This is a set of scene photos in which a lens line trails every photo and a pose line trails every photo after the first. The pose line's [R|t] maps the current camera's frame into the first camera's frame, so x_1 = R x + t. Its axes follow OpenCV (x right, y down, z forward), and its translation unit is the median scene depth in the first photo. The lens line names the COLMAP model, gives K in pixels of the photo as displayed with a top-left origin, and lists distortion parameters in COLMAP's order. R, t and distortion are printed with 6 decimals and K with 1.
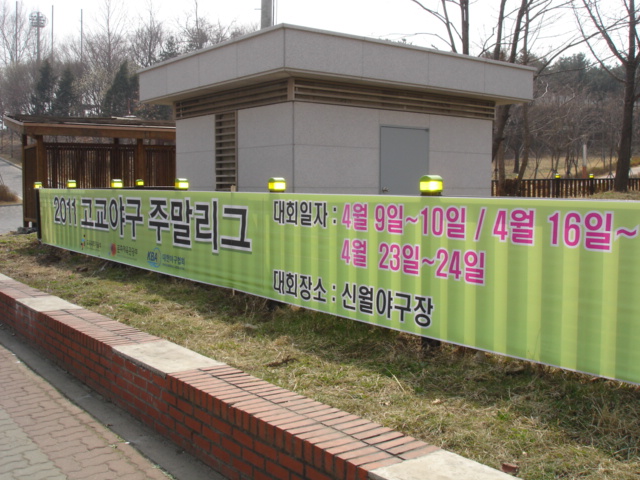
lens RADIAL K [[727.1, 0, 320.0], [0, 727.1, 240.0], [0, 0, 1]] dist [-0.001199, -0.449336]
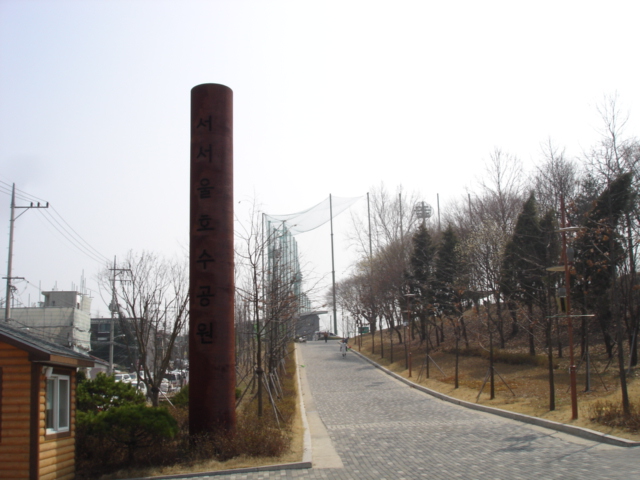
lens RADIAL K [[727.1, 0, 320.0], [0, 727.1, 240.0], [0, 0, 1]] dist [-0.001199, -0.449336]
pose [[0.857290, -0.138521, -0.495849, -0.074691], [0.001143, 0.963633, -0.267227, -0.024792], [0.514833, 0.228524, 0.826271, 0.243520]]
